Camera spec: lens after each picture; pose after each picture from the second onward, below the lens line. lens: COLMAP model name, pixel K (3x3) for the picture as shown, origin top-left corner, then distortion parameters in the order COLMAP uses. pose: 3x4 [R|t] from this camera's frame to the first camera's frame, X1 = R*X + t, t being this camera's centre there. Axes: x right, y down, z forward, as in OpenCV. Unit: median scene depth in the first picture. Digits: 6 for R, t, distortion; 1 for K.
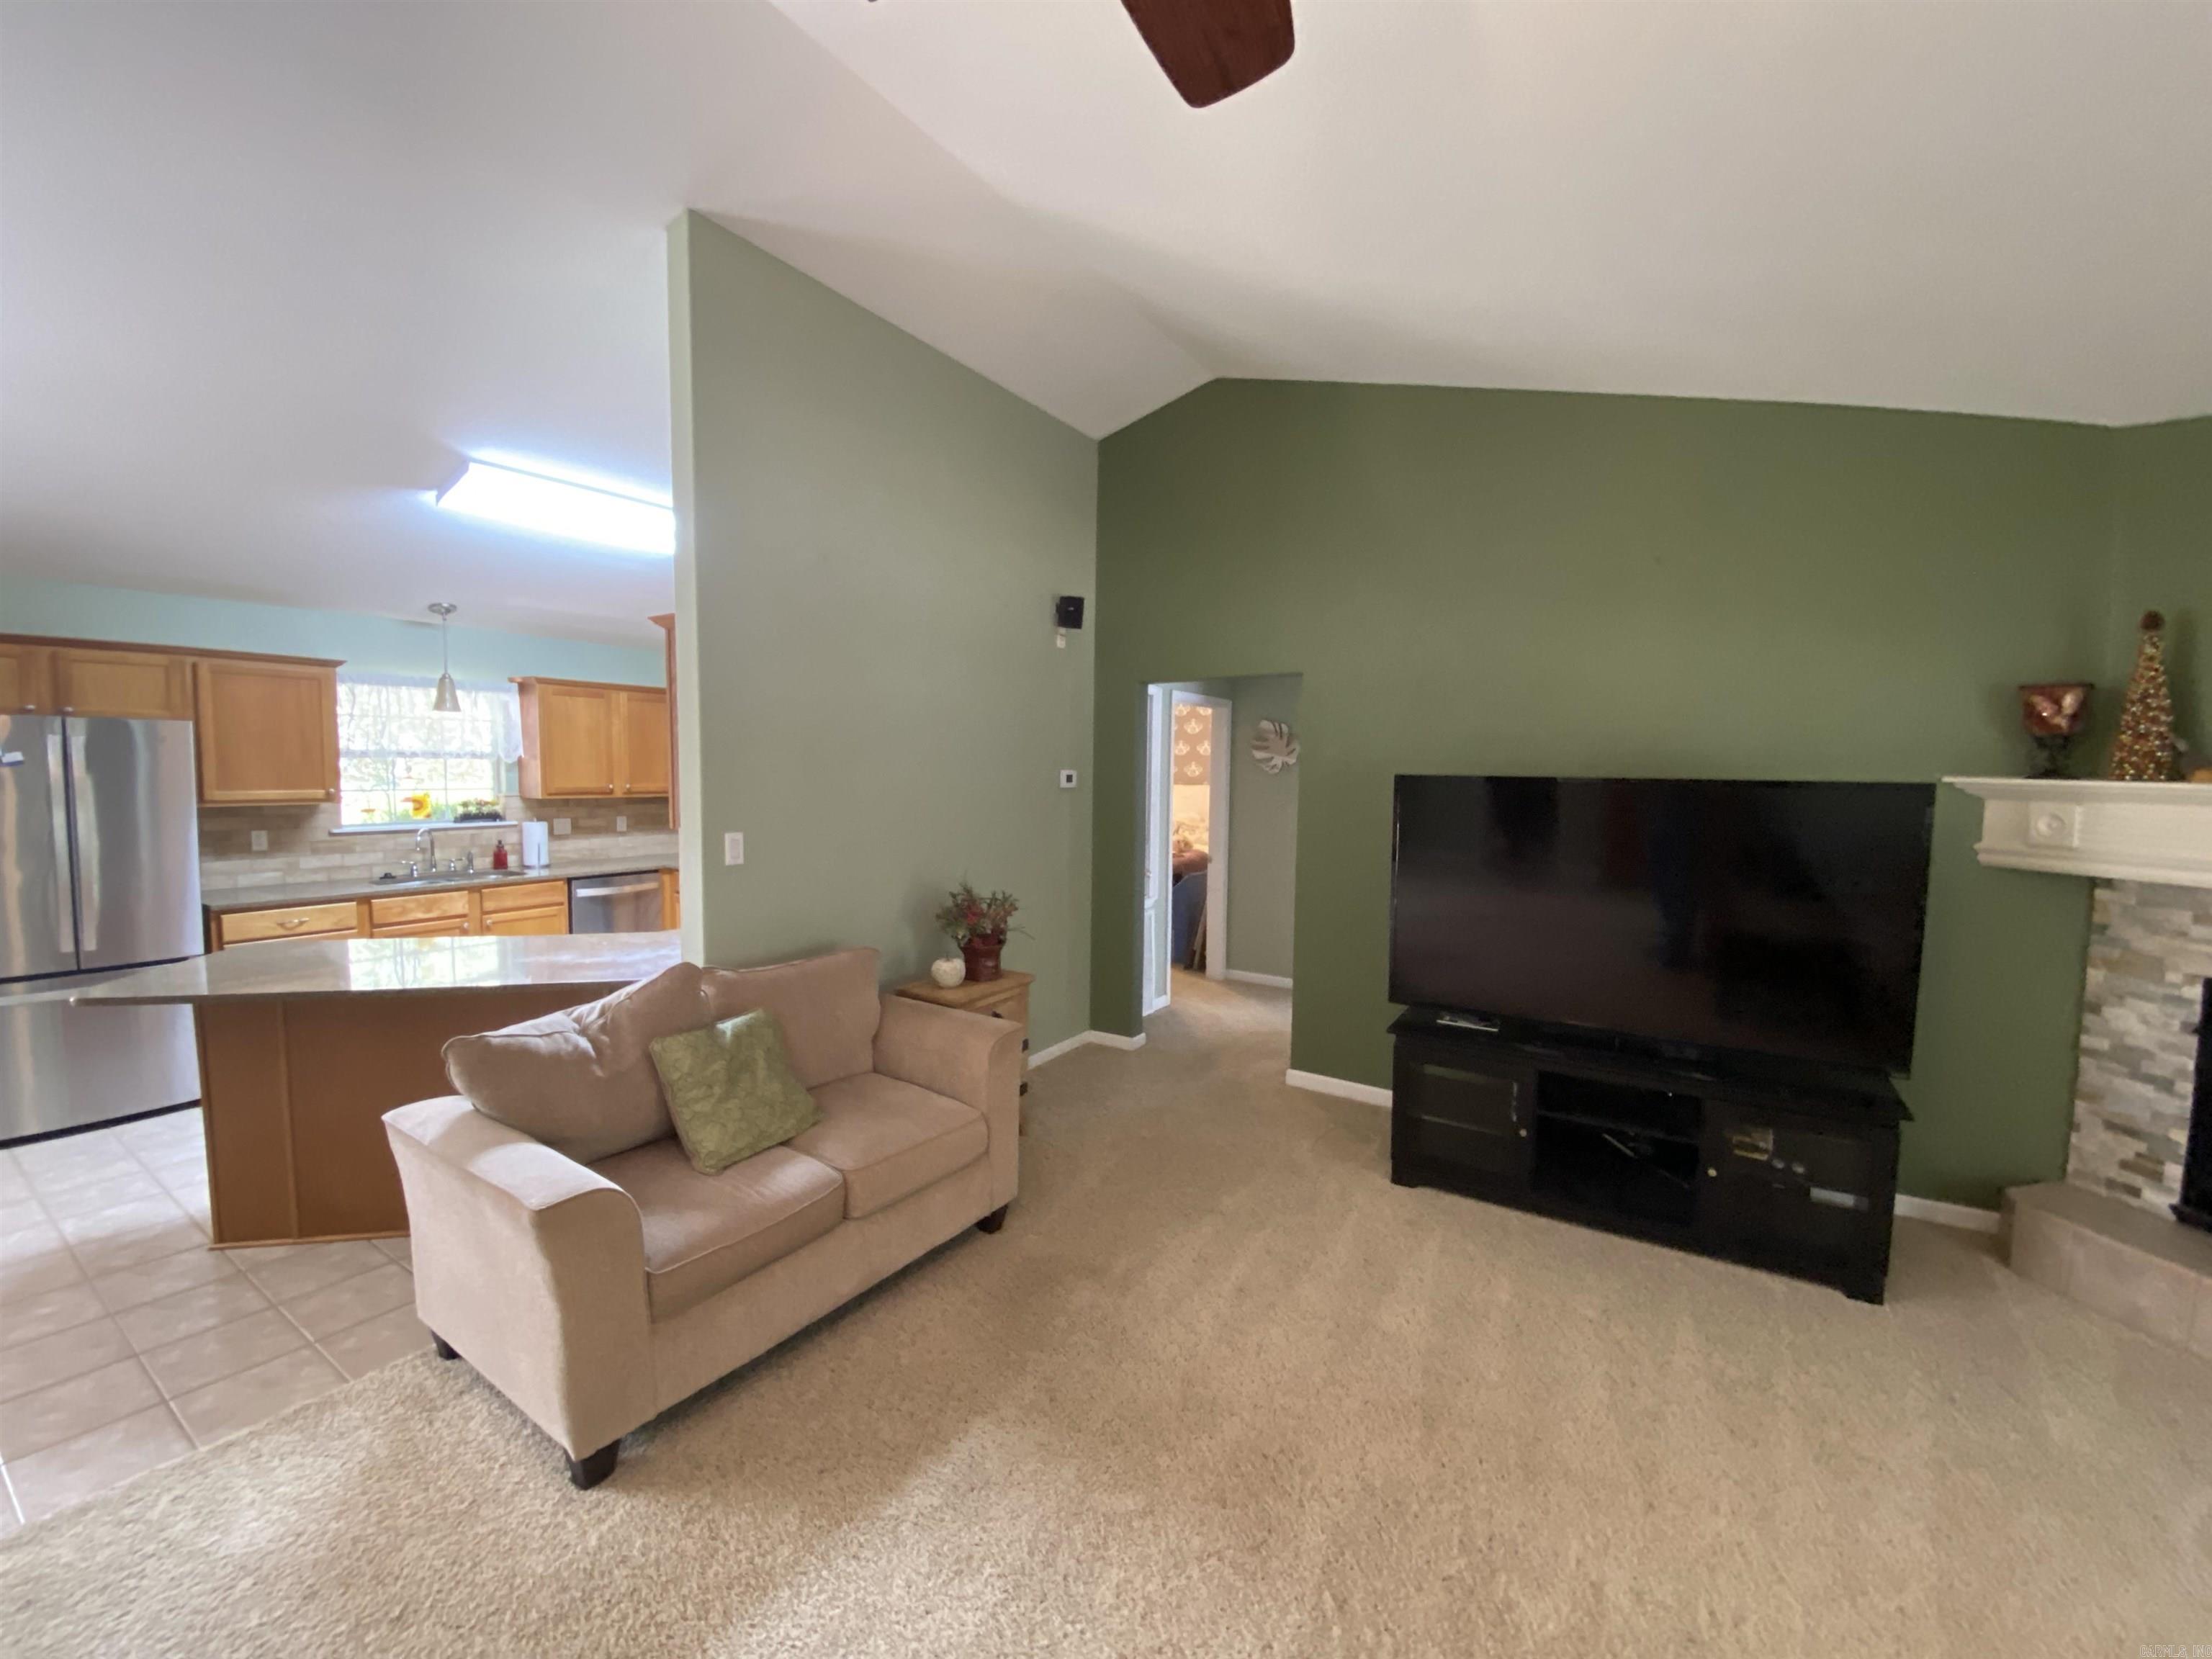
lens RADIAL K [[886.2, 0, 1101.7], [0, 886.2, 830.6], [0, 0, 1]] dist [0.012653, -0.016475]
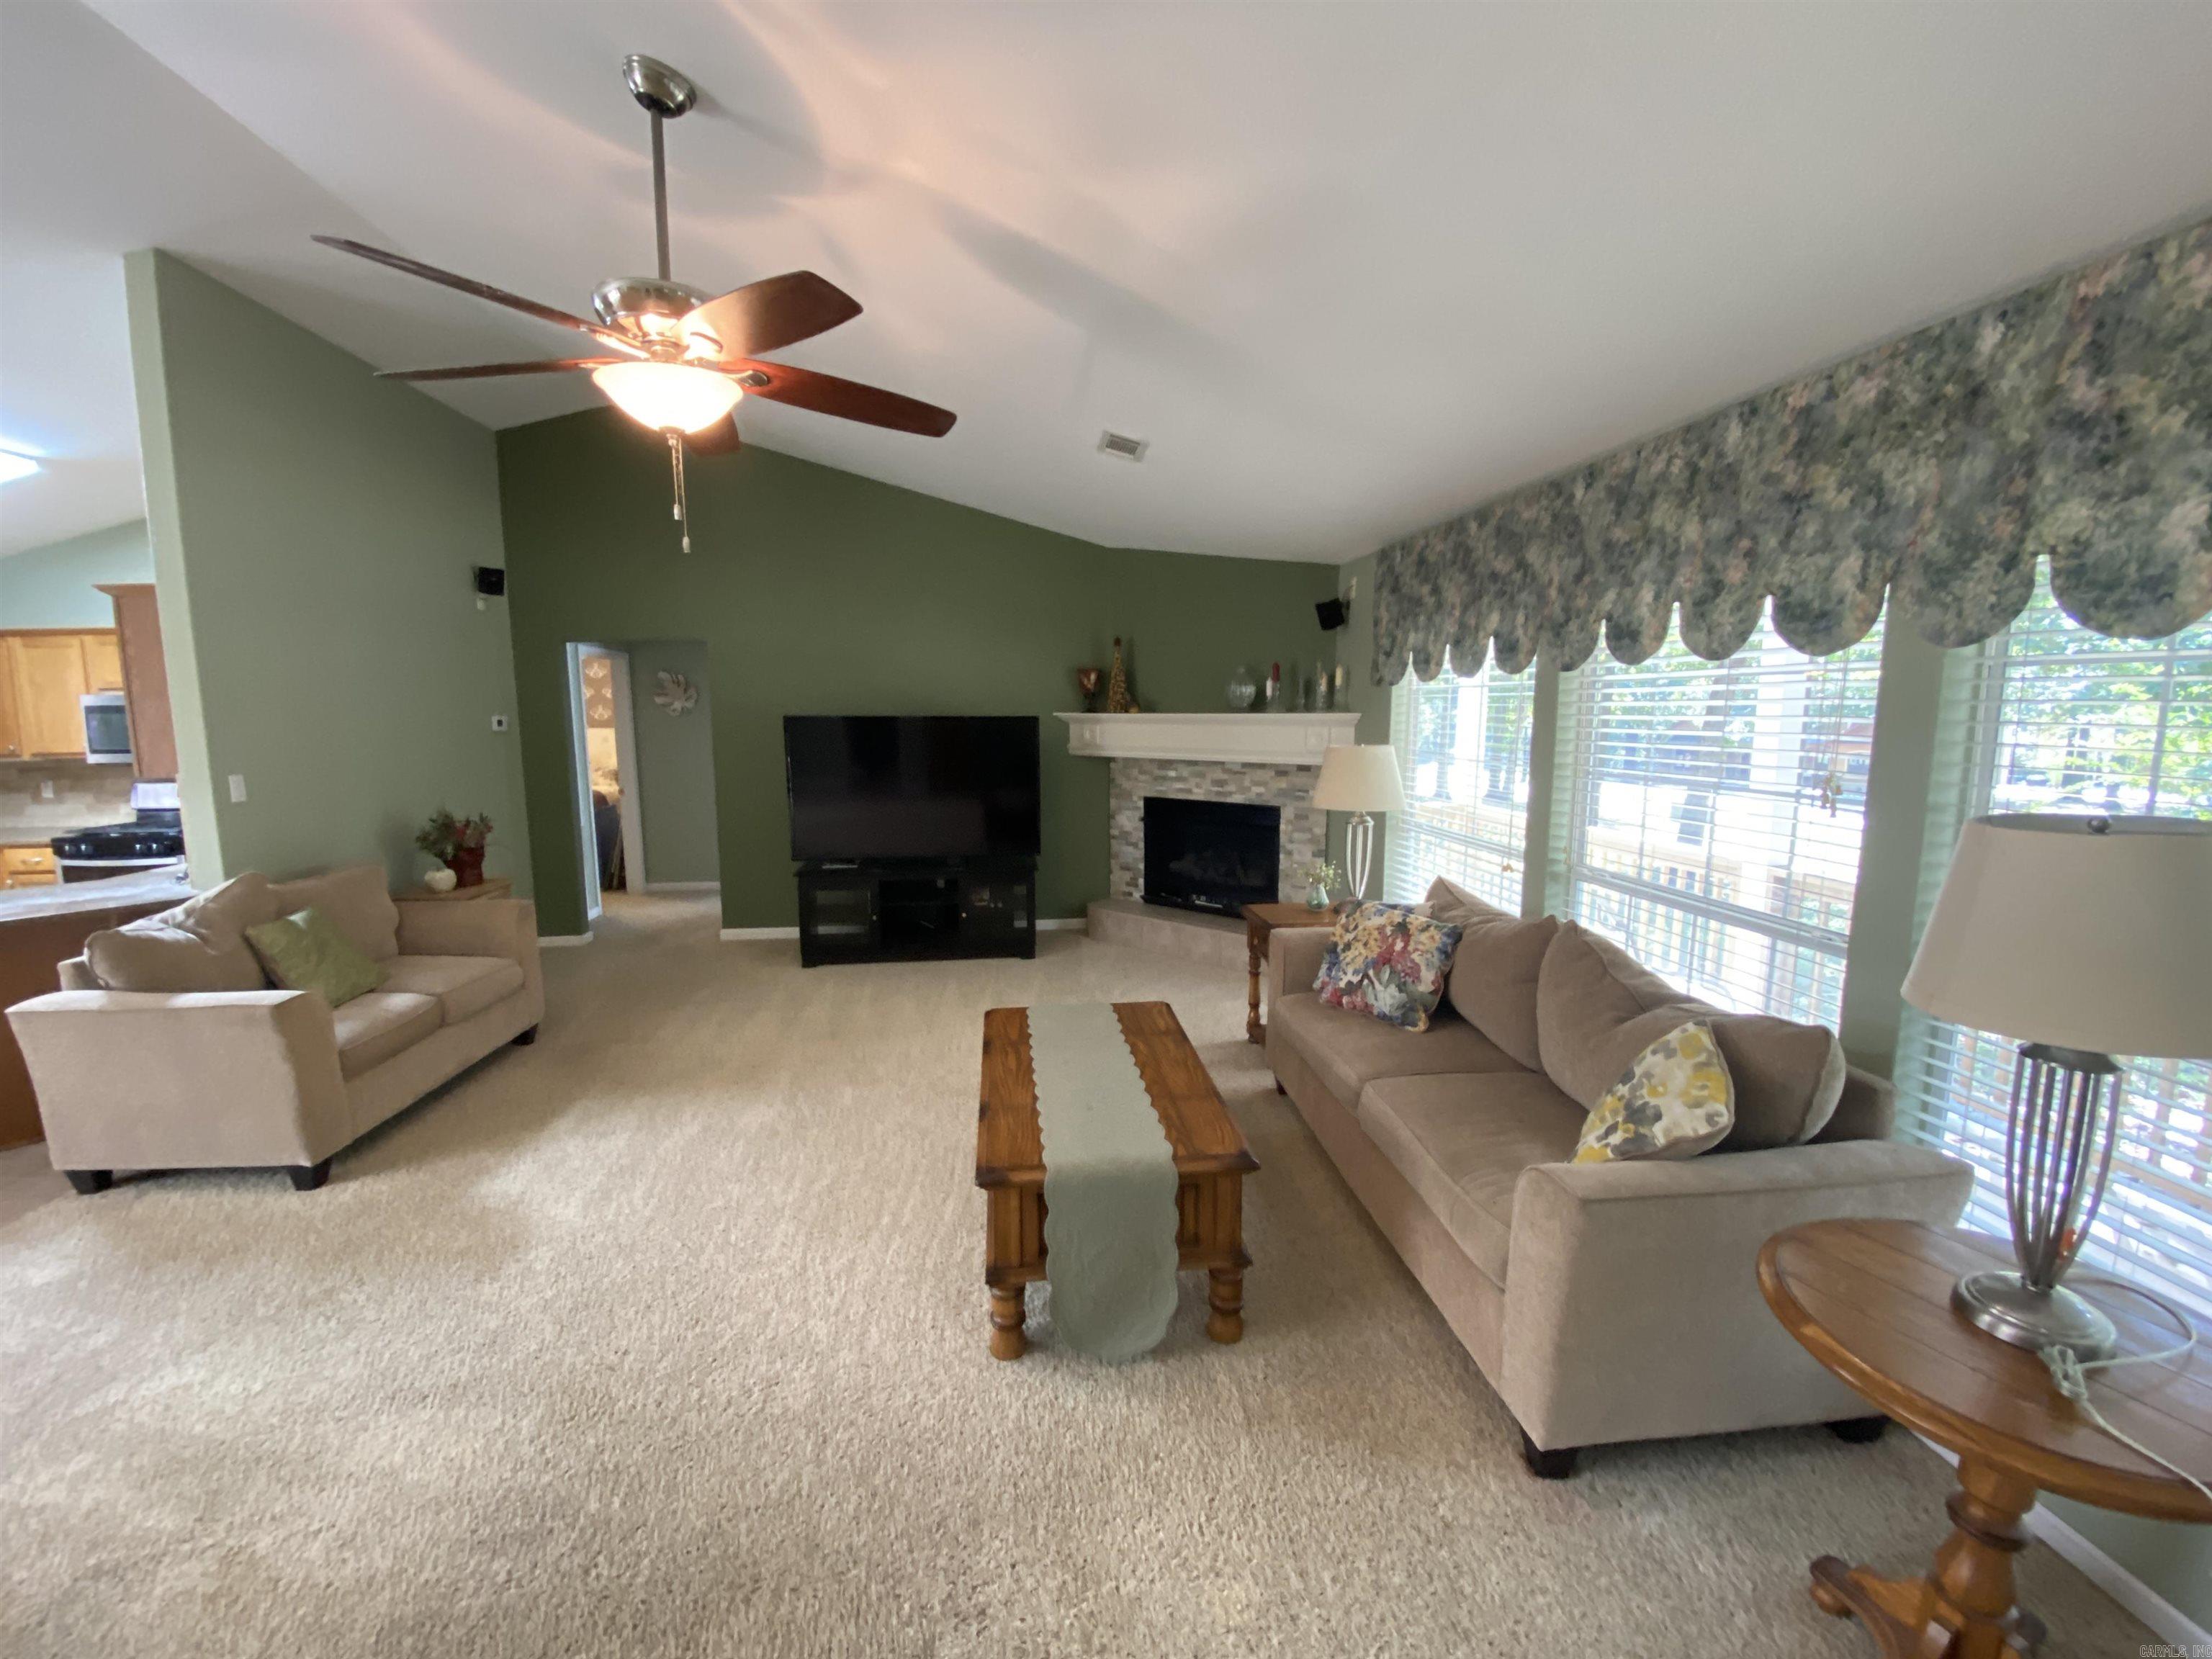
lens RADIAL K [[886.2, 0, 1101.7], [0, 886.2, 834.0], [0, 0, 1]] dist [0.012653, -0.016475]
pose [[0.775344, -0.100848, 0.623435, -0.246366], [0.056156, 0.994267, 0.090994, 0.036772], [-0.629037, -0.035542, 0.776562, -0.619353]]
